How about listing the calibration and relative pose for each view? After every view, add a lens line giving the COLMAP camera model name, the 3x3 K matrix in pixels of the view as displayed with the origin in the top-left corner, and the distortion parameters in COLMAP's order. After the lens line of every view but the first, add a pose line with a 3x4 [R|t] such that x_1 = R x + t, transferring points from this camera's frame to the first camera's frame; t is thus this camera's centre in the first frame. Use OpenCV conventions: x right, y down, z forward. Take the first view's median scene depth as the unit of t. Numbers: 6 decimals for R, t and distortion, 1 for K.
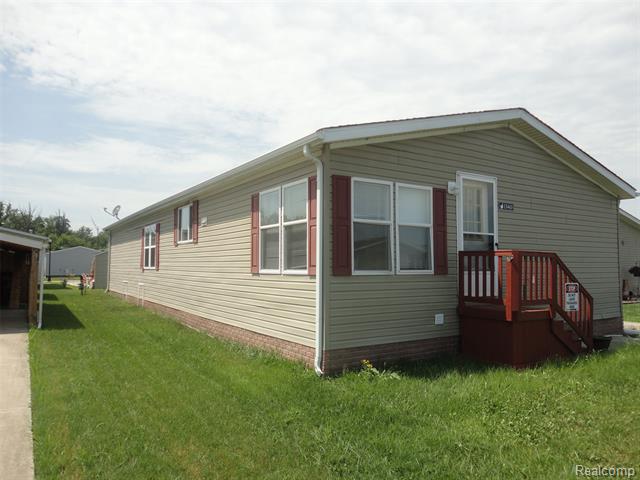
lens RADIAL K [[467.9, 0, 310.1], [0, 467.9, 237.5], [0, 0, 1]] dist [-0.003546, 0.004624]
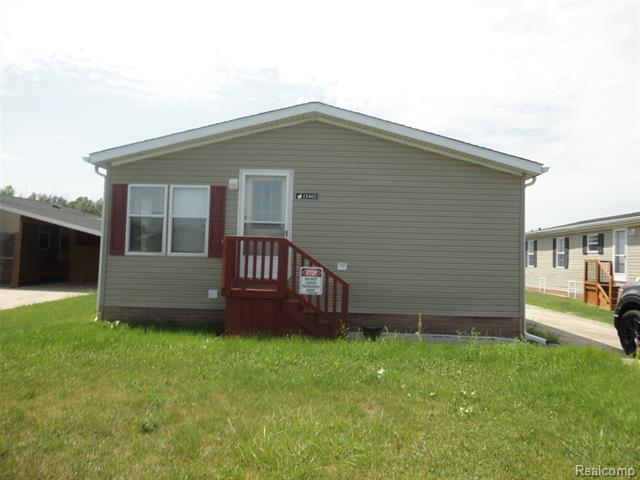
lens RADIAL K [[462.4, 0, 320.0], [0, 462.4, 240.0], [0, 0, 1]] dist [-0.048798, 0.004431]
pose [[0.829252, -0.010568, -0.558774, 1.153206], [0.012097, 0.999926, -0.000958, 0.038480], [0.558743, -0.005965, 0.829319, 0.164049]]
